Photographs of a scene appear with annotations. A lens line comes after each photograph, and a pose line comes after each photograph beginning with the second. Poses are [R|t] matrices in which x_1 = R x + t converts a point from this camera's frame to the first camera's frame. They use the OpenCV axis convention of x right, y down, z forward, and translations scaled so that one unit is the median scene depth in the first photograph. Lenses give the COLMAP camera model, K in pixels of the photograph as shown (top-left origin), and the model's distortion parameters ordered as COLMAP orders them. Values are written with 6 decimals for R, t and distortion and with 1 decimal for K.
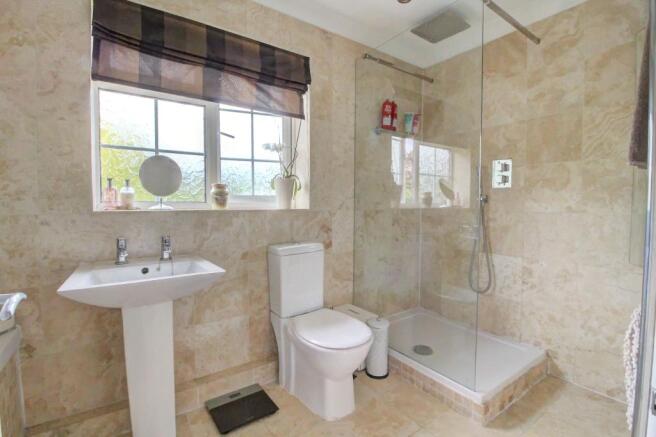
lens RADIAL K [[313.3, 0, 327.7], [0, 313.3, 217.4], [0, 0, 1]] dist [-0.005941, -0.000897]
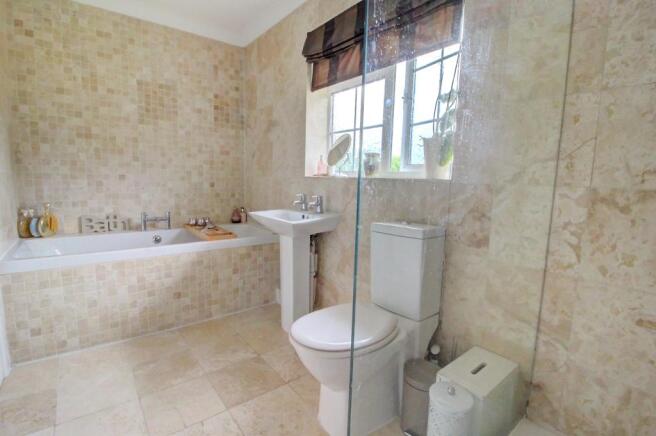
lens RADIAL K [[313.3, 0, 328.1], [0, 313.3, 218.9], [0, 0, 1]] dist [-0.005941, -0.000897]
pose [[0.030265, 0.134704, -0.990424, 0.581433], [-0.063481, 0.989136, 0.132589, -0.015765], [0.997524, 0.058860, 0.038487, 0.685278]]
